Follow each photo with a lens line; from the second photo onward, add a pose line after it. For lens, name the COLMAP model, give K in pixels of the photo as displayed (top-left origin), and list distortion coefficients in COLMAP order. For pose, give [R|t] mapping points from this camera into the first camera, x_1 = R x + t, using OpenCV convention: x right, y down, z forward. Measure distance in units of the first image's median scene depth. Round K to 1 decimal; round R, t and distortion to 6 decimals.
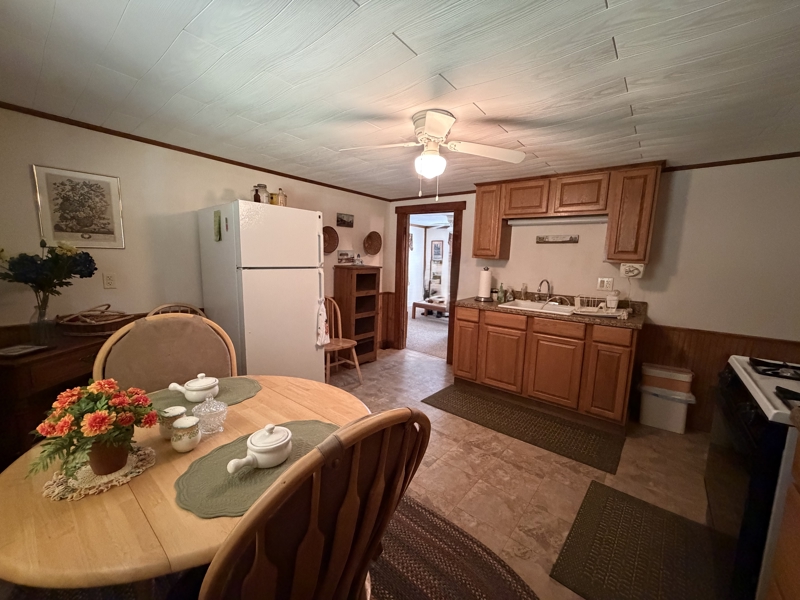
lens RADIAL K [[319.1, 0, 399.6], [0, 319.1, 300.1], [0, 0, 1]] dist [0.000383, -0.000401]
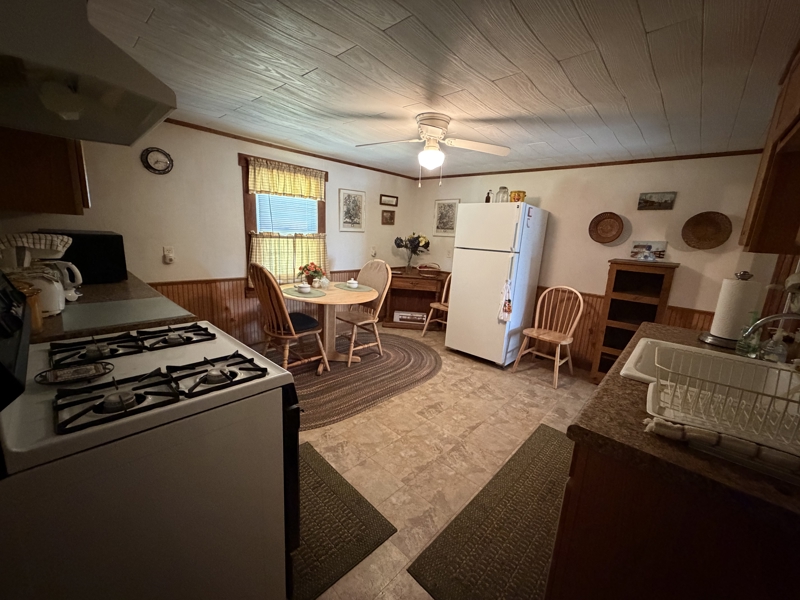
lens RADIAL K [[319.1, 0, 397.8], [0, 319.1, 300.1], [0, 0, 1]] dist [0.000383, -0.000401]
pose [[-0.058987, 0.172345, -0.983269, 0.967151], [-0.186891, 0.965662, 0.180471, -0.071619], [0.980608, 0.194409, -0.024752, 0.708996]]
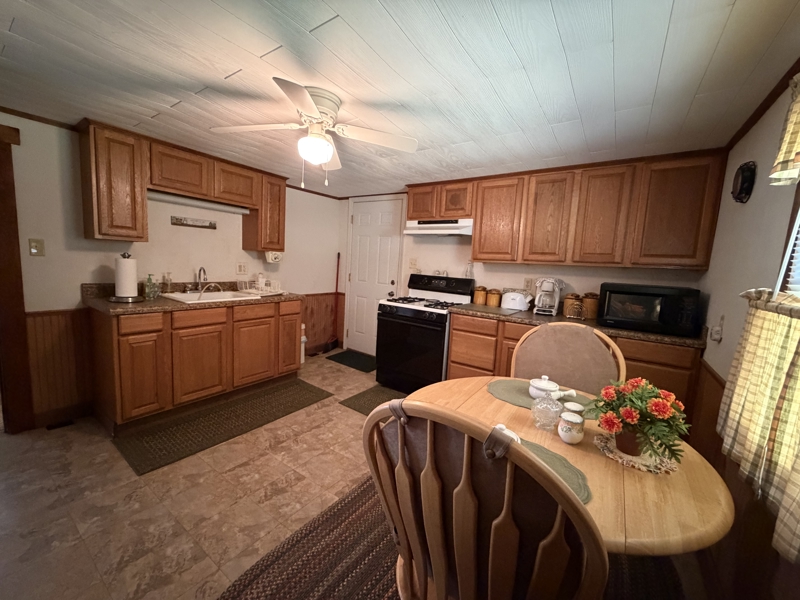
lens RADIAL K [[319.1, 0, 398.5], [0, 319.1, 301.6], [0, 0, 1]] dist [0.000383, -0.000401]
pose [[-0.081282, -0.158916, 0.983941, -0.618147], [0.071585, 0.983727, 0.164795, -0.093102], [-0.994117, 0.083830, -0.068583, 0.607395]]
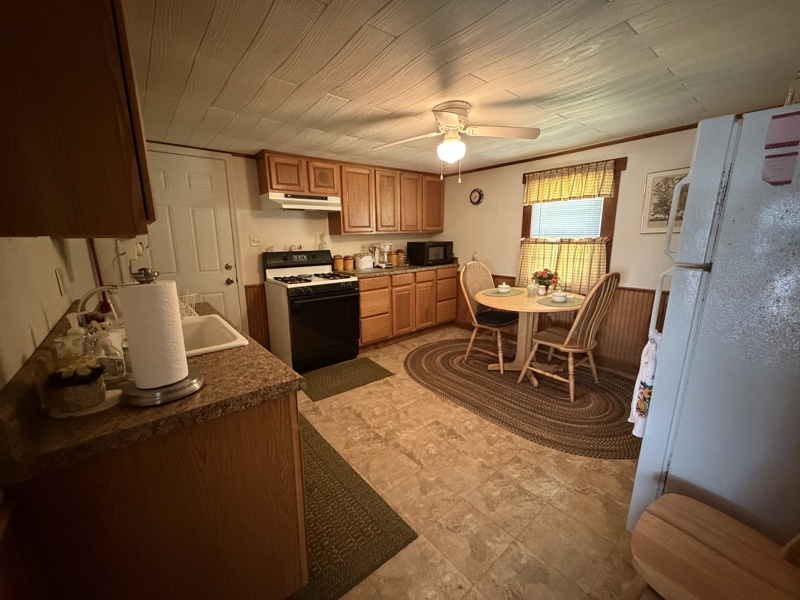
lens RADIAL K [[319.1, 0, 400.3], [0, 319.1, 300.2], [0, 0, 1]] dist [0.000383, -0.000401]
pose [[-0.982495, -0.055773, 0.177747, 0.030300], [0.006512, 0.943267, 0.331971, -0.213488], [-0.186177, 0.327317, -0.926392, 1.570227]]
